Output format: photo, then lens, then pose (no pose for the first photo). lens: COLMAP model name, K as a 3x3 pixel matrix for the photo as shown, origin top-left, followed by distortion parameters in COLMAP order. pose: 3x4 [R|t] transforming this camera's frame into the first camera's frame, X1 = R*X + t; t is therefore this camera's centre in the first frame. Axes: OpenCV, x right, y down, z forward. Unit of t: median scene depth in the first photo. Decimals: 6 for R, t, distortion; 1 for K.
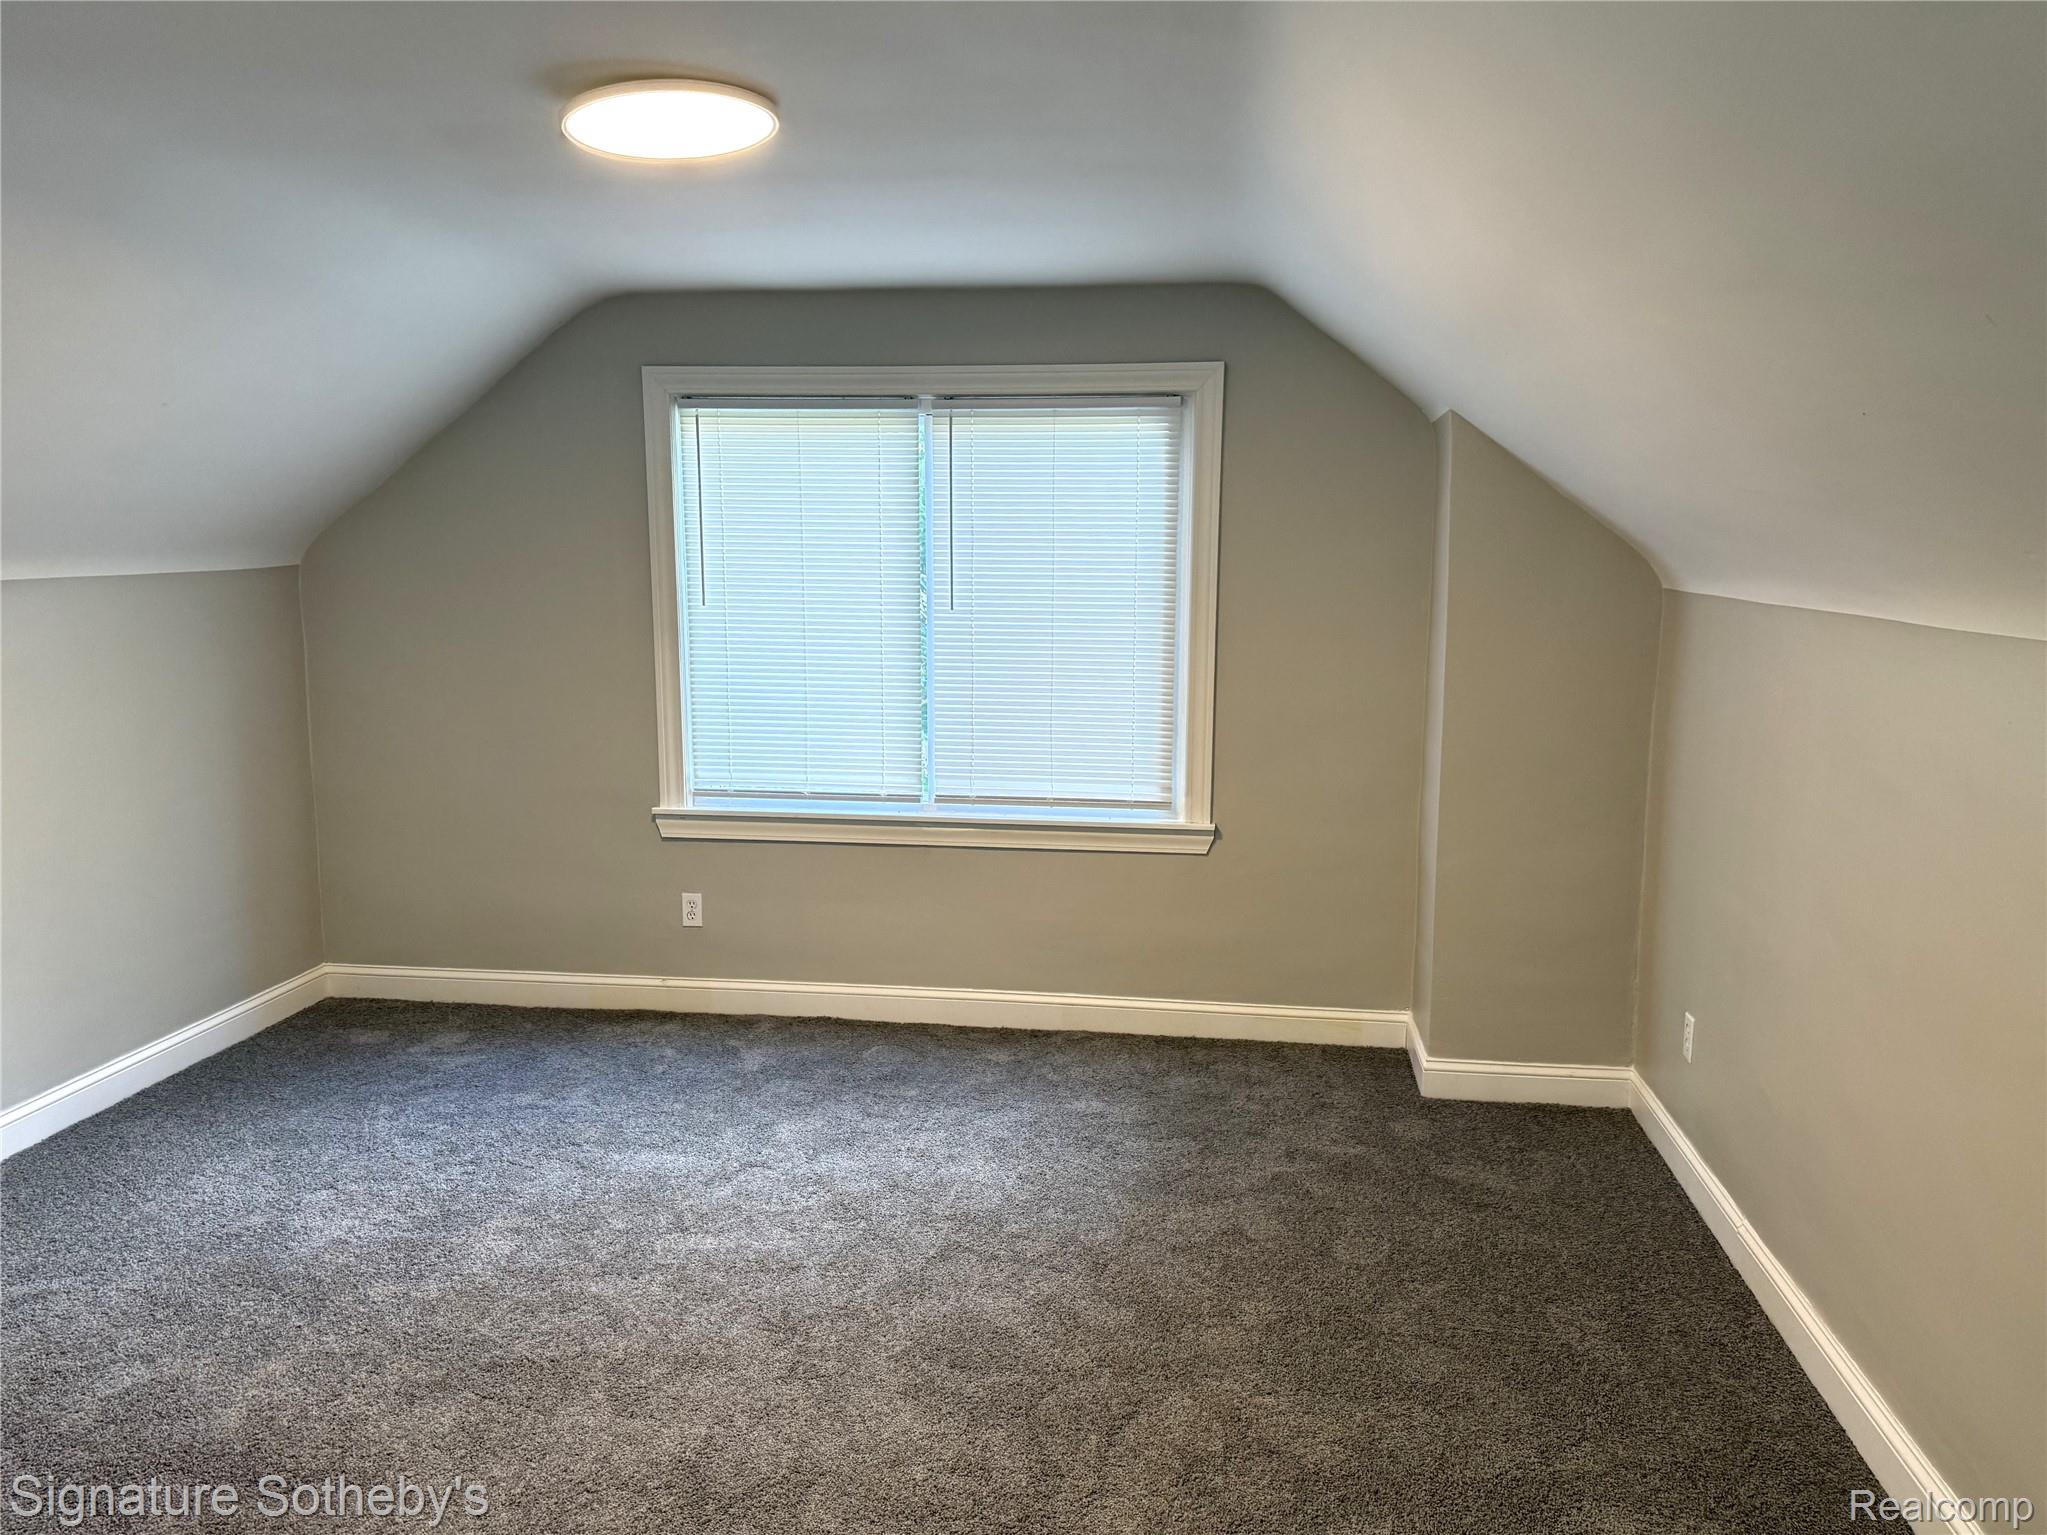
lens RADIAL K [[1478.4, 0, 1023.5], [0, 1478.4, 767.5], [0, 0, 1]] dist [0.157860, -0.291947]
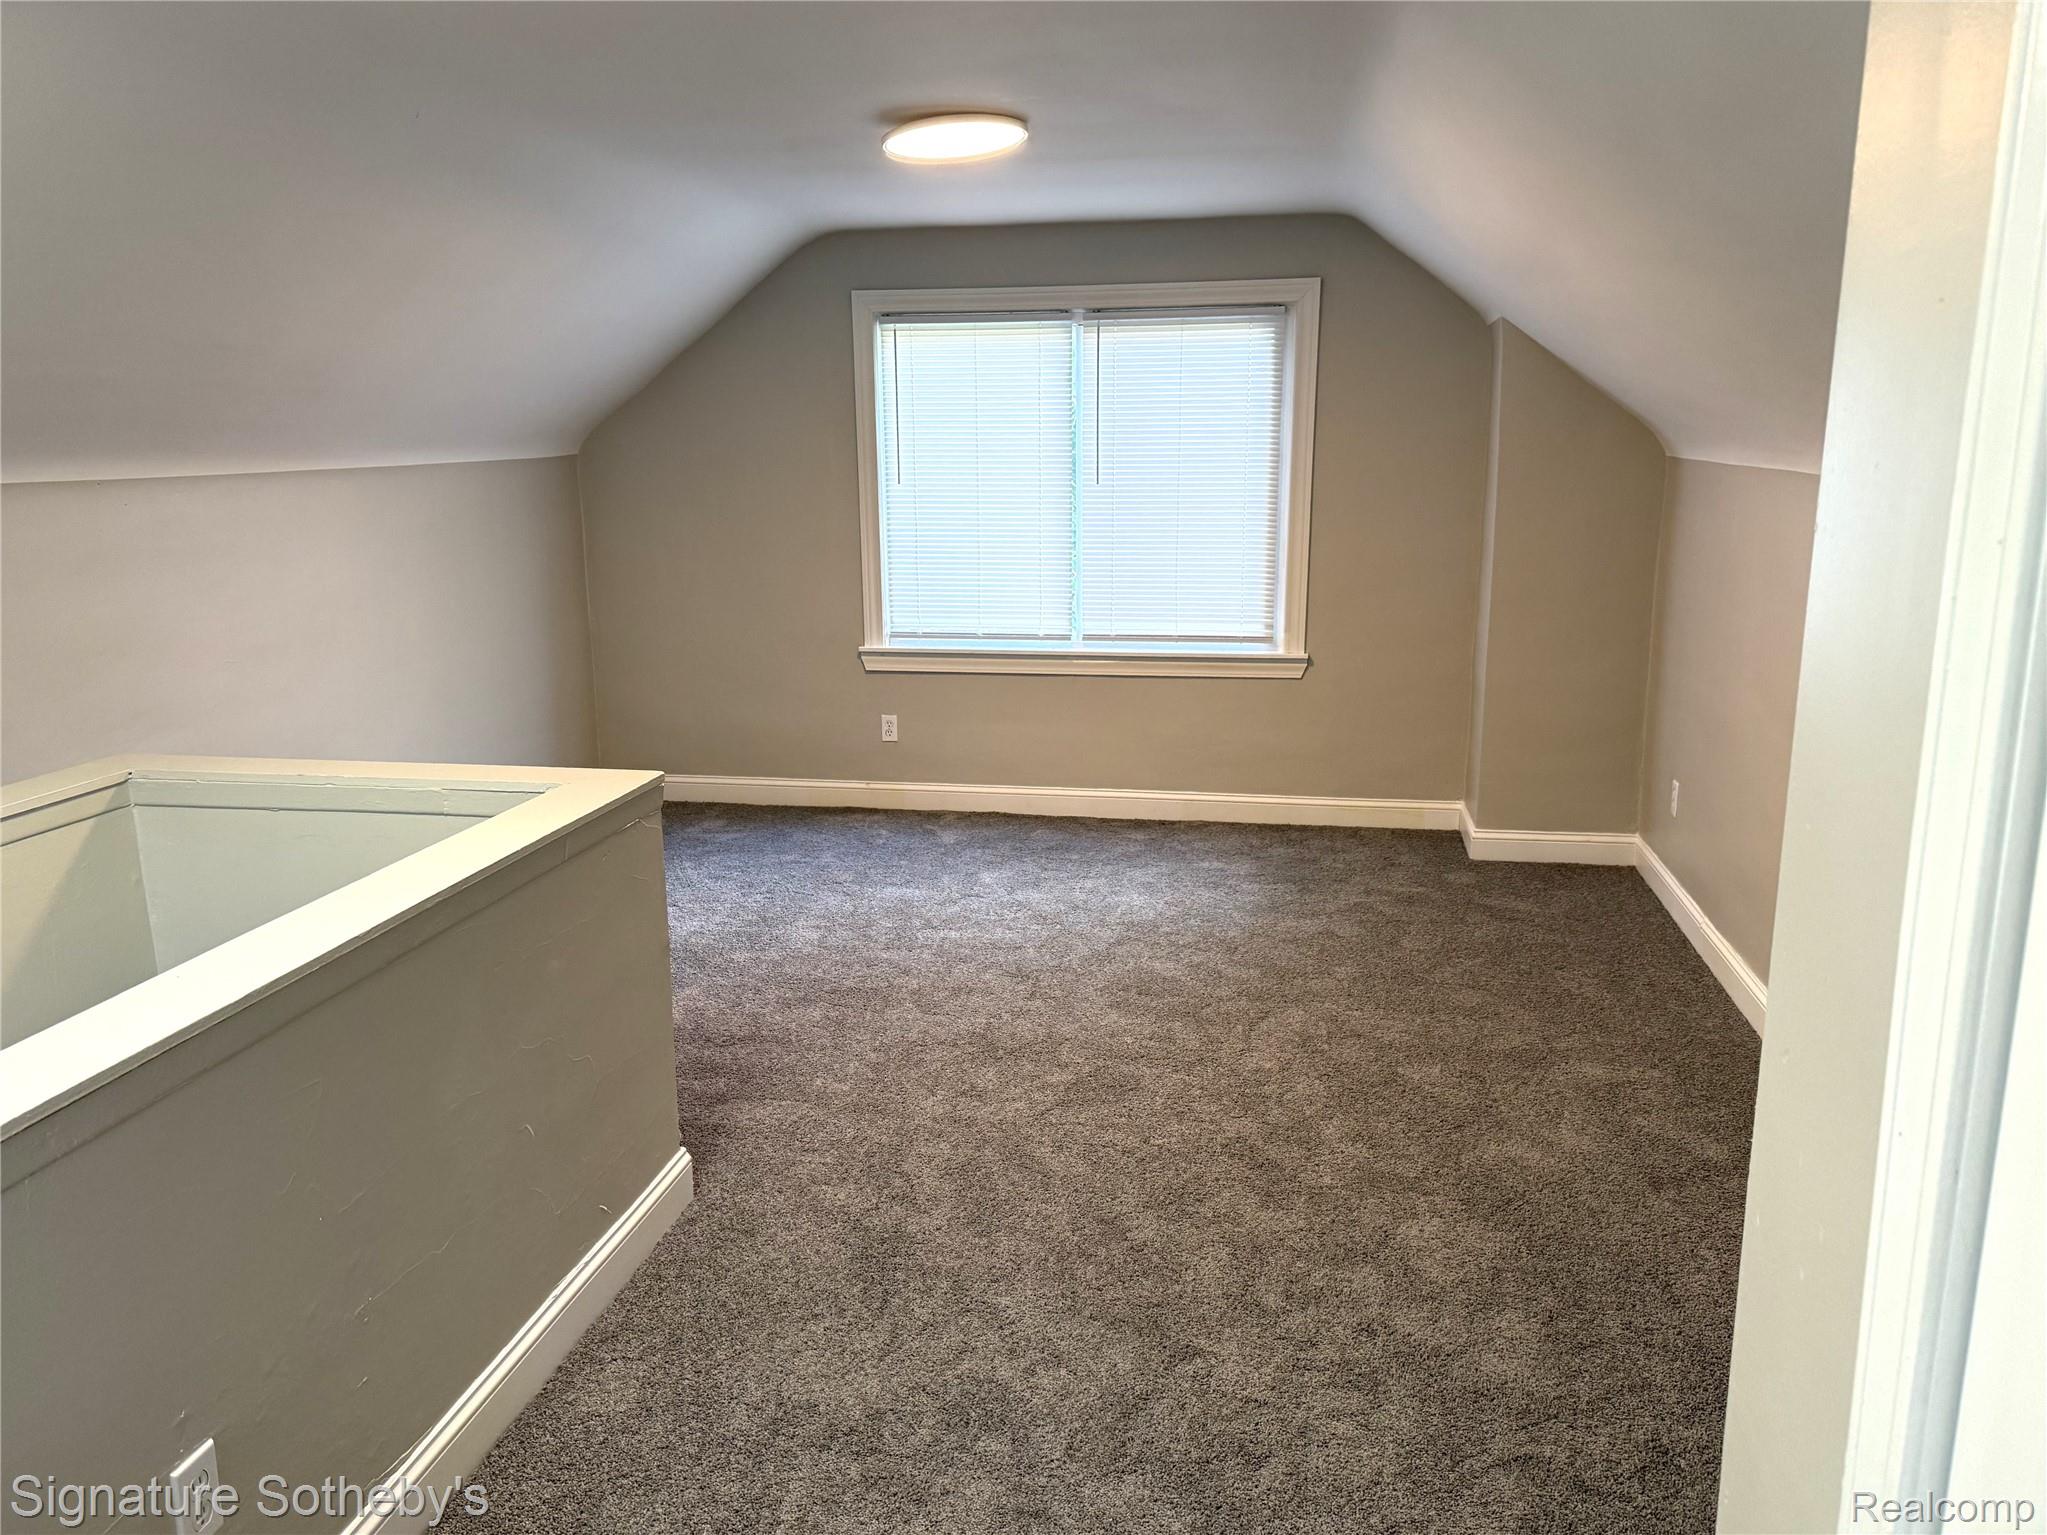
lens RADIAL K [[1478.4, 0, 1023.5], [0, 1478.4, 767.5], [0, 0, 1]] dist [0.157860, -0.291947]
pose [[0.999174, -0.005317, -0.040290, -0.068793], [0.008176, 0.997433, 0.071131, 0.047771], [0.039808, -0.071402, 0.996653, -0.303800]]
